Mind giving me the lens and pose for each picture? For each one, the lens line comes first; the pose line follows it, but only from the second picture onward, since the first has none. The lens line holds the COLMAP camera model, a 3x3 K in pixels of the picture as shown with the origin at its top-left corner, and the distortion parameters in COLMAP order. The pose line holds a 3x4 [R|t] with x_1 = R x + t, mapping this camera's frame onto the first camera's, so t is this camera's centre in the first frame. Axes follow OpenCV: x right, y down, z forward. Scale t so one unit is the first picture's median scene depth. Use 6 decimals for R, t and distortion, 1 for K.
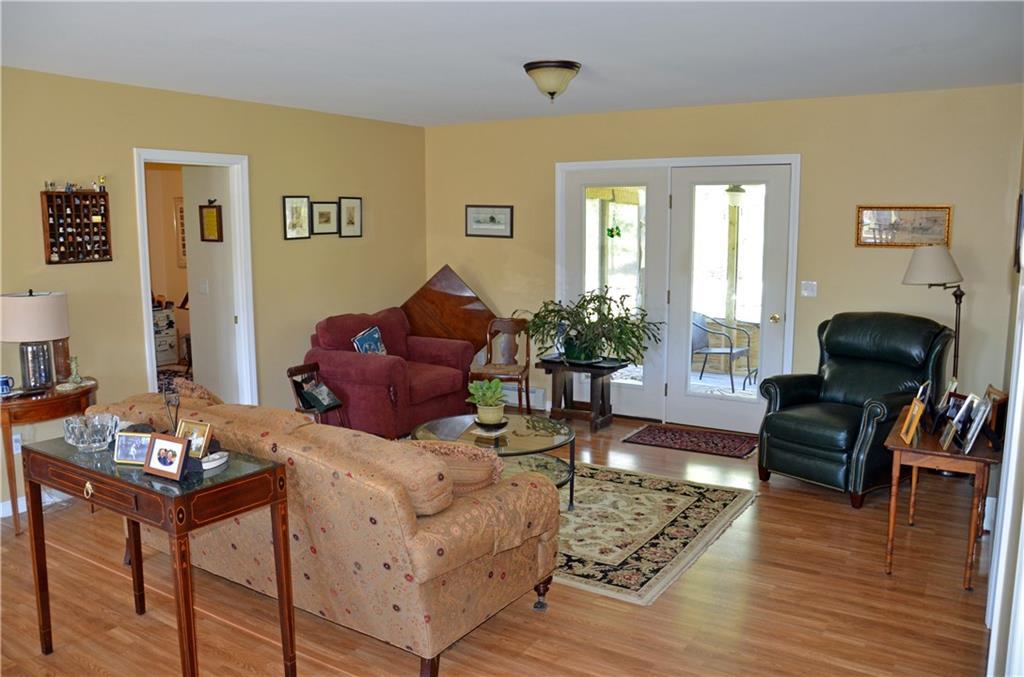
lens RADIAL K [[800.8, 0, 512.0], [0, 800.8, 338.5], [0, 0, 1]] dist [-0.100416, 0.008634]
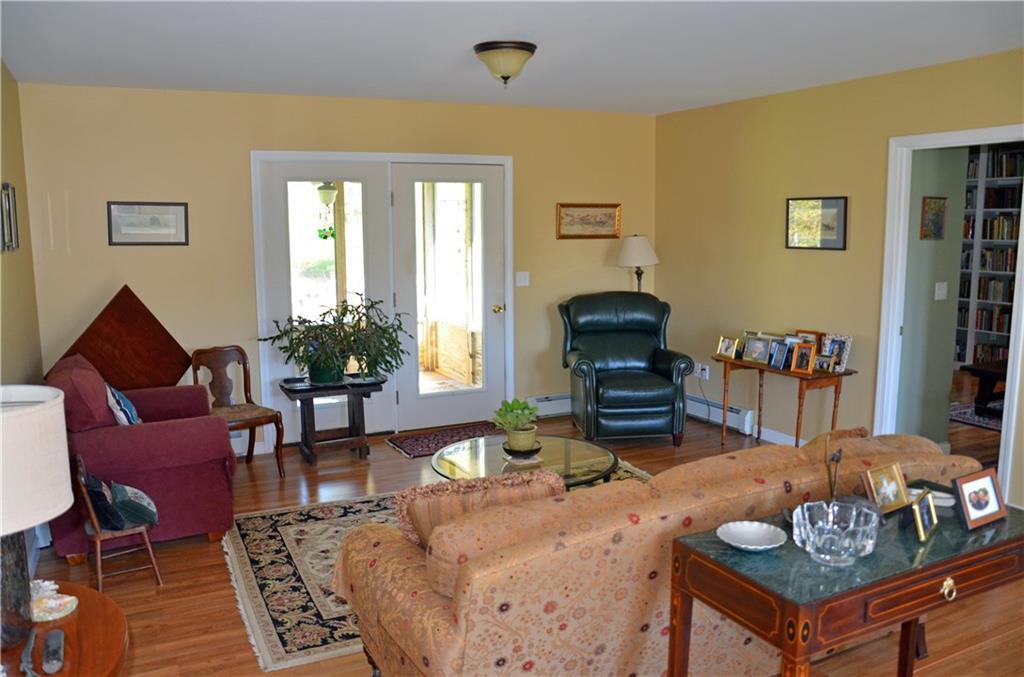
lens RADIAL K [[800.8, 0, 512.0], [0, 800.8, 338.5], [0, 0, 1]] dist [-0.100416, 0.008634]
pose [[0.528673, -0.126022, 0.839418, -0.534390], [0.128815, 0.989375, 0.067406, -0.052974], [-0.838994, 0.072494, 0.539290, 0.378675]]
